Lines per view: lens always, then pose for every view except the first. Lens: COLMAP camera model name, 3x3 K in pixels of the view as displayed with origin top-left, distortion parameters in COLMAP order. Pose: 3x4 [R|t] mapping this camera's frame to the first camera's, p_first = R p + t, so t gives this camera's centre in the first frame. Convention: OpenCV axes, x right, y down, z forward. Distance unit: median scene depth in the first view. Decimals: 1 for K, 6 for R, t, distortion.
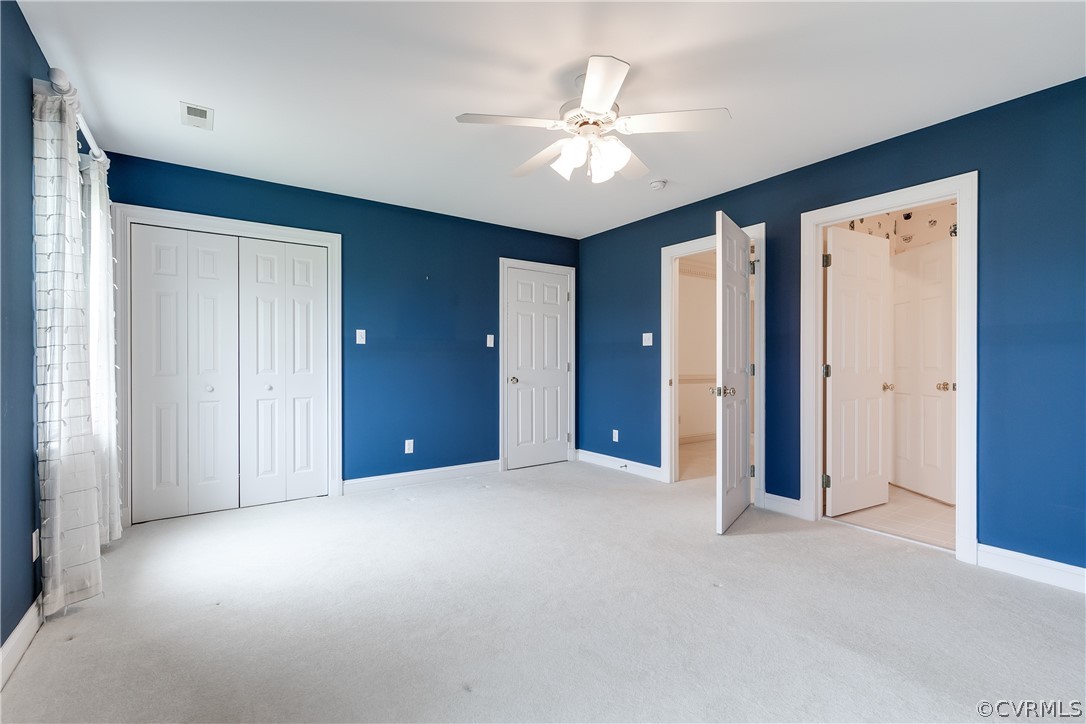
lens RADIAL K [[499.2, 0, 543.0], [0, 499.2, 362.0], [0, 0, 1]] dist [-0.000636, -0.000067]
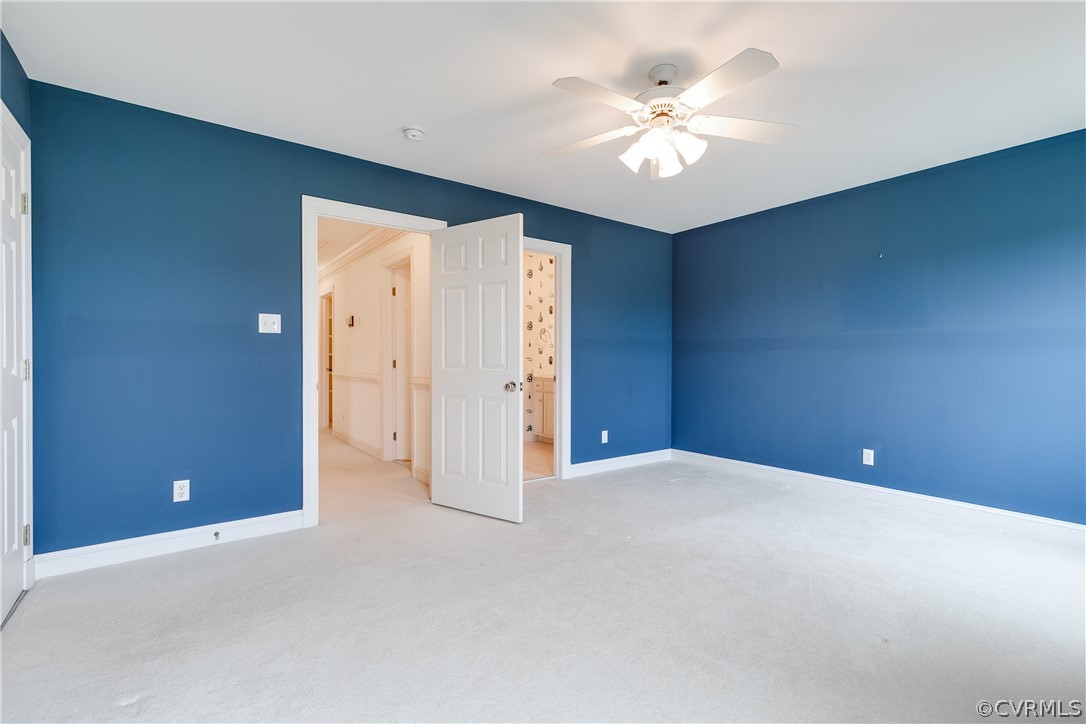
lens RADIAL K [[499.2, 0, 543.0], [0, 499.2, 362.0], [0, 0, 1]] dist [-0.000636, -0.000067]
pose [[-0.011689, -0.020303, 0.999726, -0.674779], [0.007283, 0.999766, 0.020389, -0.015006], [-0.999905, 0.007519, -0.011539, 0.932290]]
